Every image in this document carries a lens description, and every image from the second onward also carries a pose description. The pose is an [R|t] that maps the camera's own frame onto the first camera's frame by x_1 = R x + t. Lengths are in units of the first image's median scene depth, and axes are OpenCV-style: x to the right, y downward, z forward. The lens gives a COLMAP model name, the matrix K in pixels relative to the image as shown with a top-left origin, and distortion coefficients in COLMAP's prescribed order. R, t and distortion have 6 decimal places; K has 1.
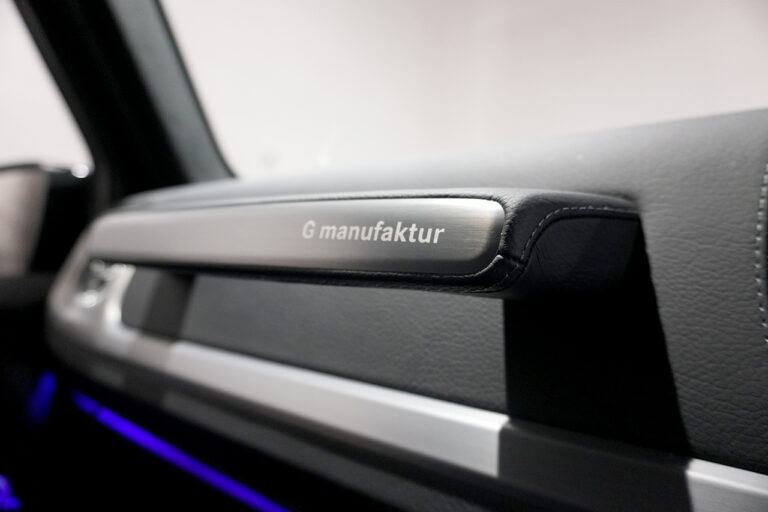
lens RADIAL K [[524.9, 0, 380.9], [0, 524.9, 256.5], [0, 0, 1]] dist [-0.016473, 0.011533]
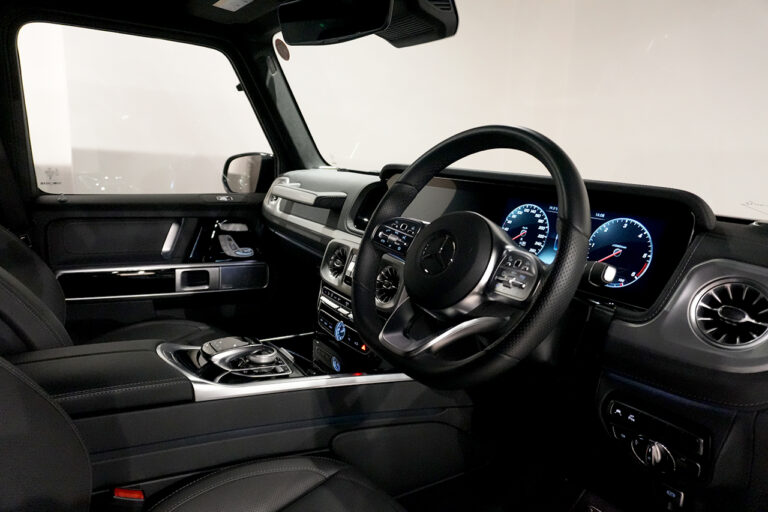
lens RADIAL K [[524.9, 0, 382.1], [0, 524.9, 257.7], [0, 0, 1]] dist [-0.016473, 0.011533]
pose [[0.951051, 0.144425, -0.273210, 1.669945], [-0.103116, 0.981715, 0.160008, -0.285634], [0.291324, -0.124004, 0.948553, -3.142782]]
